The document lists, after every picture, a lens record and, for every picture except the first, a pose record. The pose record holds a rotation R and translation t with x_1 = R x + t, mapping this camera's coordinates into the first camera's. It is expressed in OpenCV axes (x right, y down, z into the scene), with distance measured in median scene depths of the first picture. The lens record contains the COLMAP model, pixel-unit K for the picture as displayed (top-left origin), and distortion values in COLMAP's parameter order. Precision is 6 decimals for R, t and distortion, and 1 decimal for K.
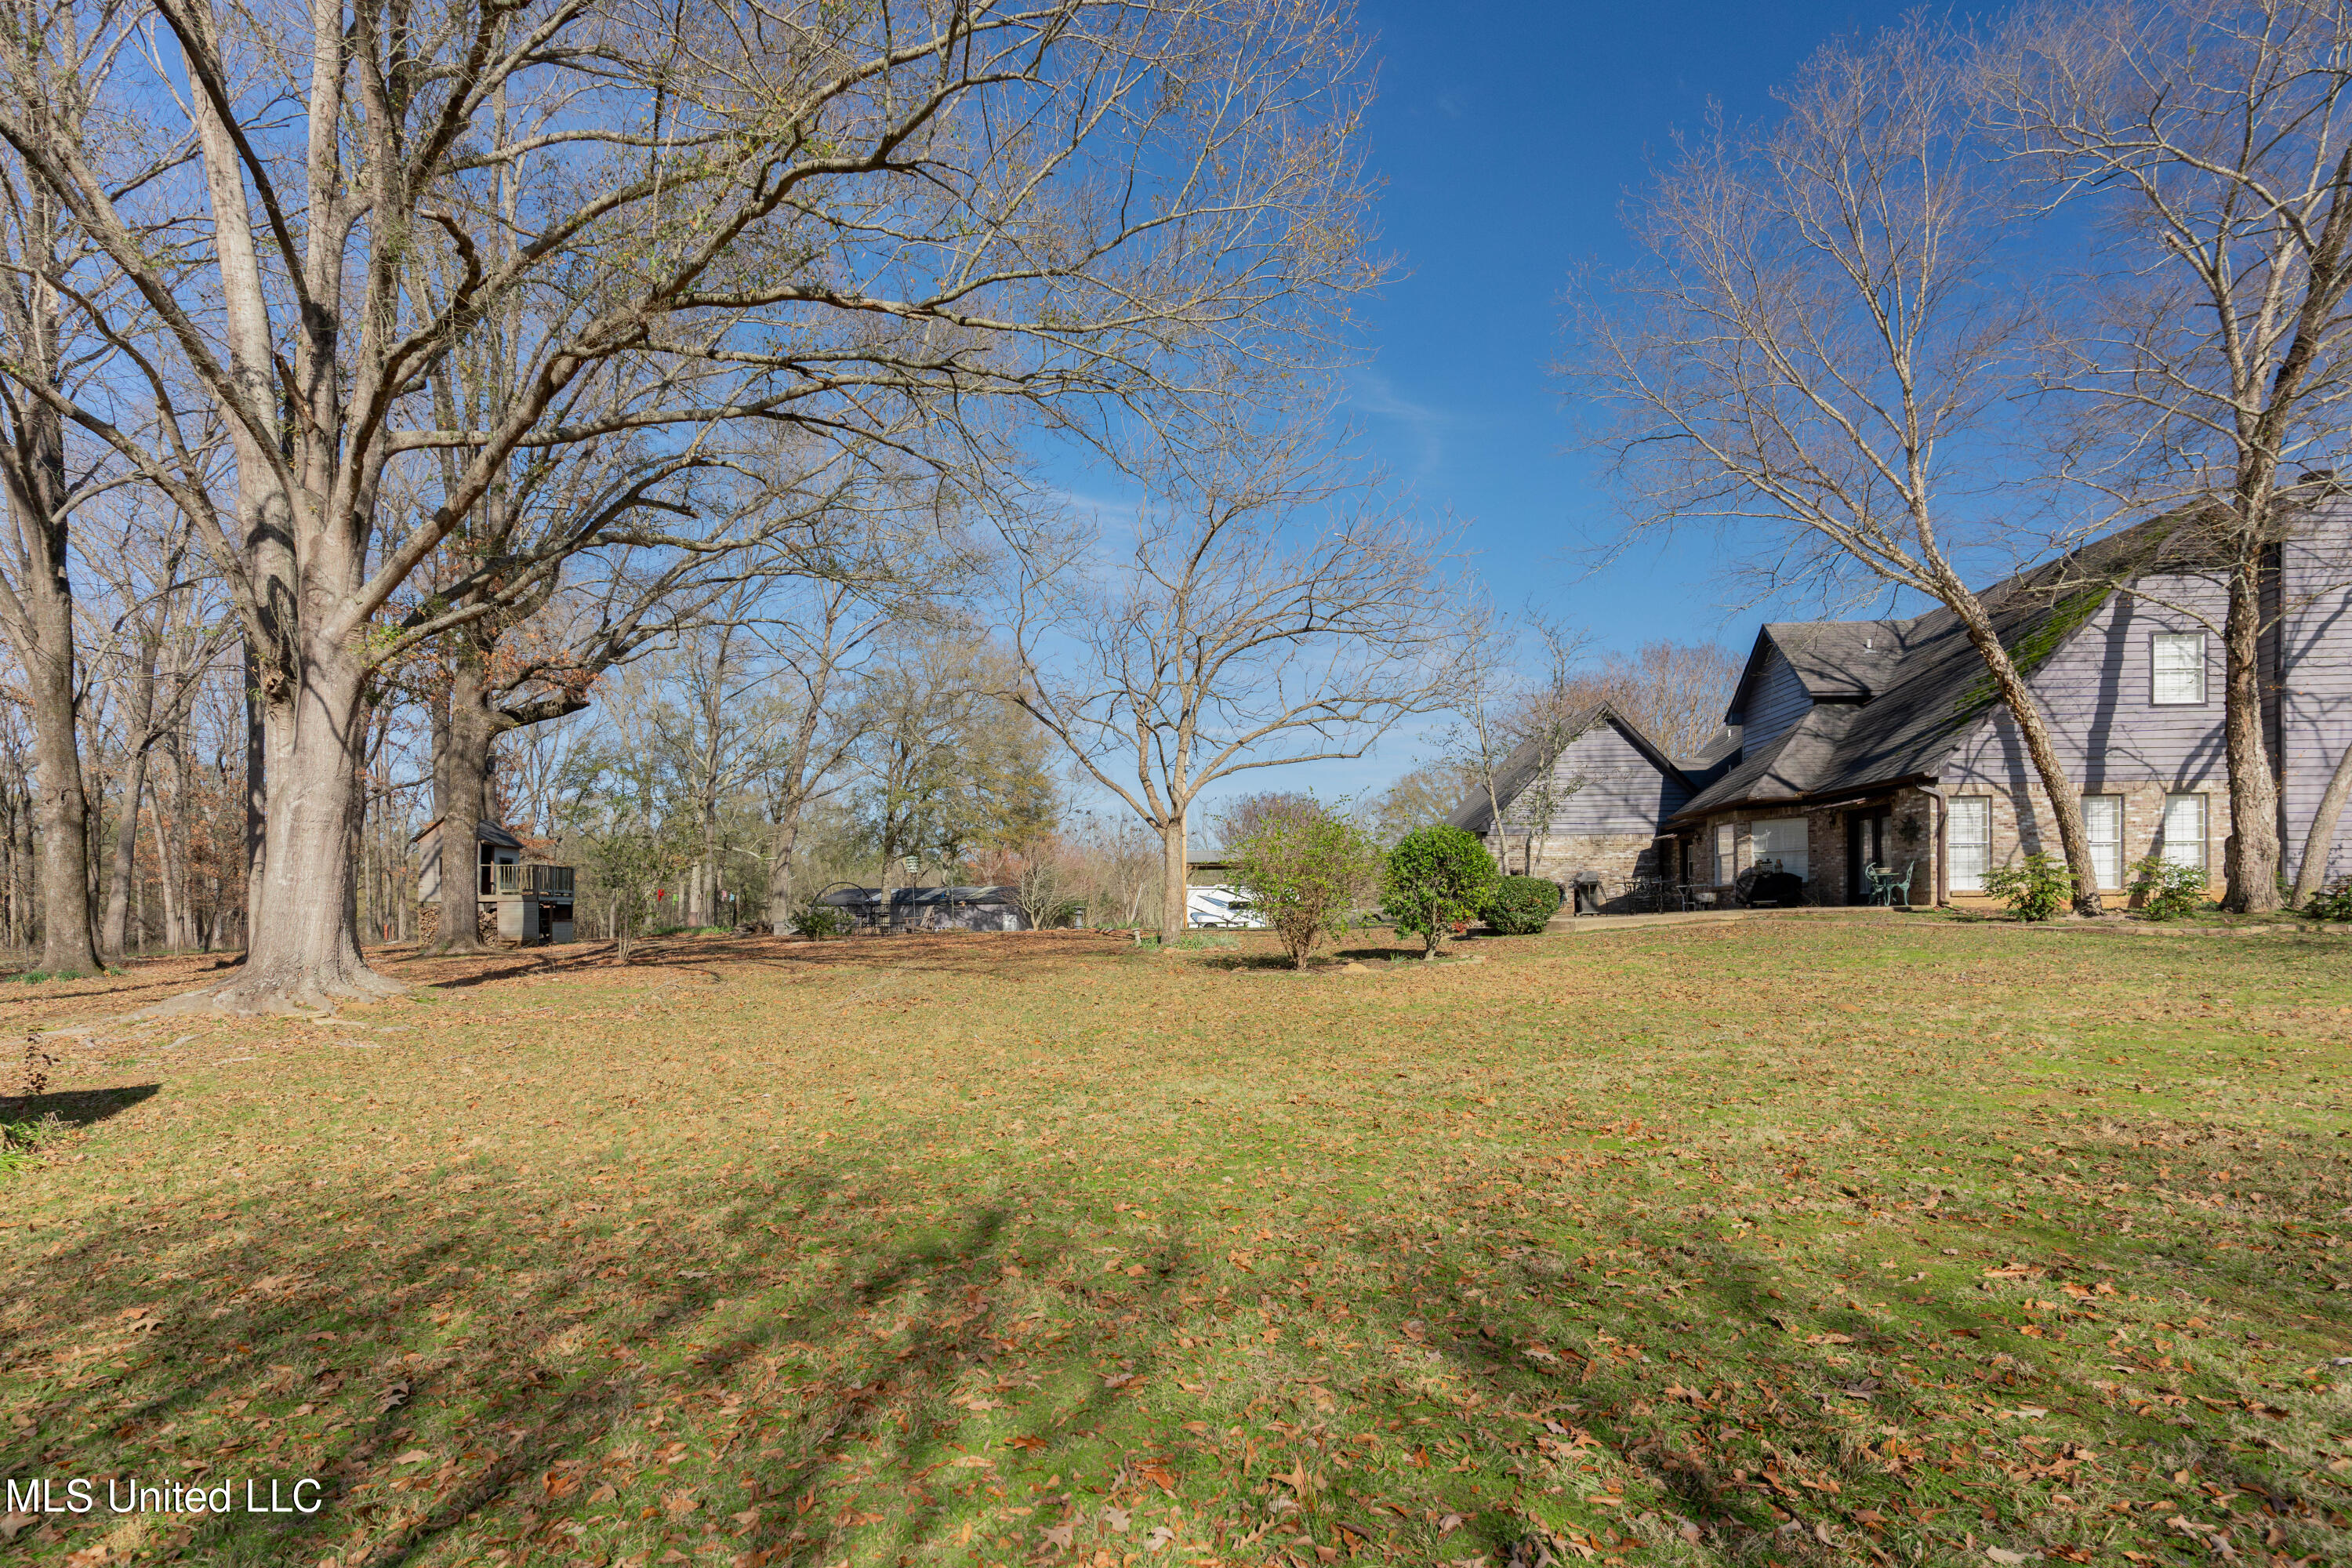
lens RADIAL K [[1136.4, 0, 1173.7], [0, 1136.4, 779.6], [0, 0, 1]] dist [0.004199, 0.000563]
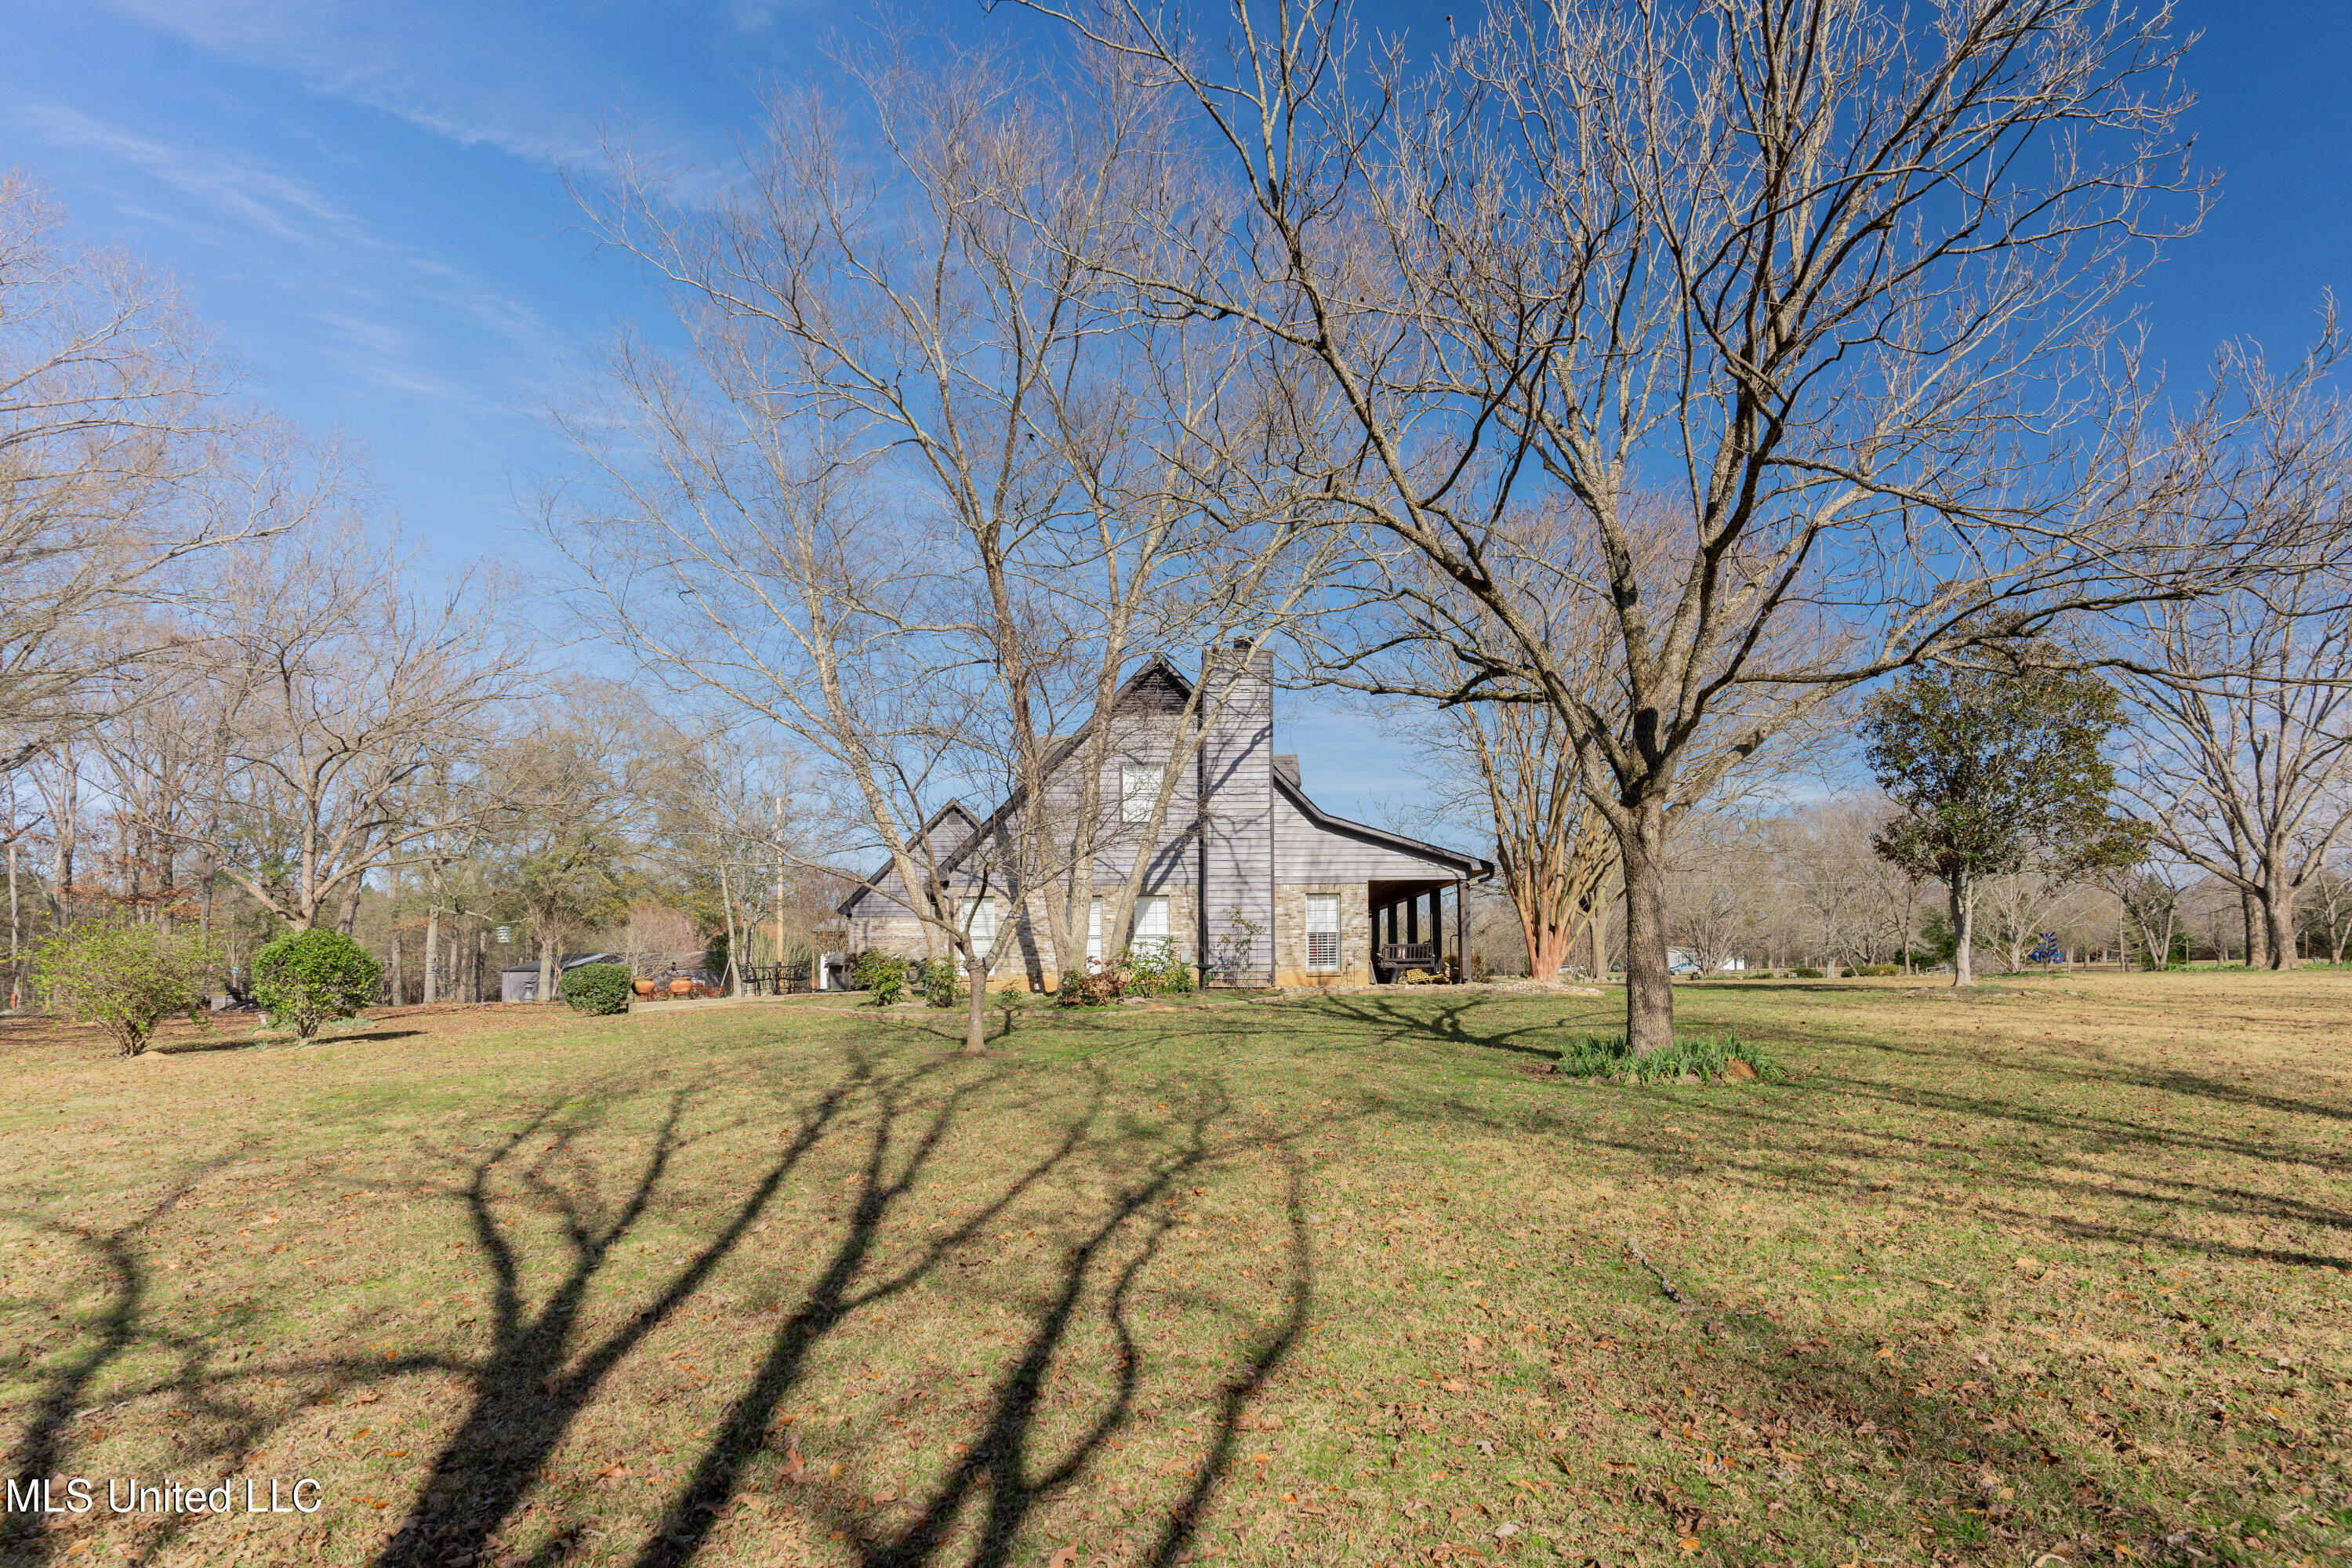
lens RADIAL K [[1136.4, 0, 1178.0], [0, 1136.4, 790.6], [0, 0, 1]] dist [0.004199, 0.000563]
pose [[0.999500, -0.001941, -0.031546, 0.957894], [0.001771, 0.999984, -0.005437, -0.094218], [0.031556, 0.005378, 0.999488, -0.220659]]
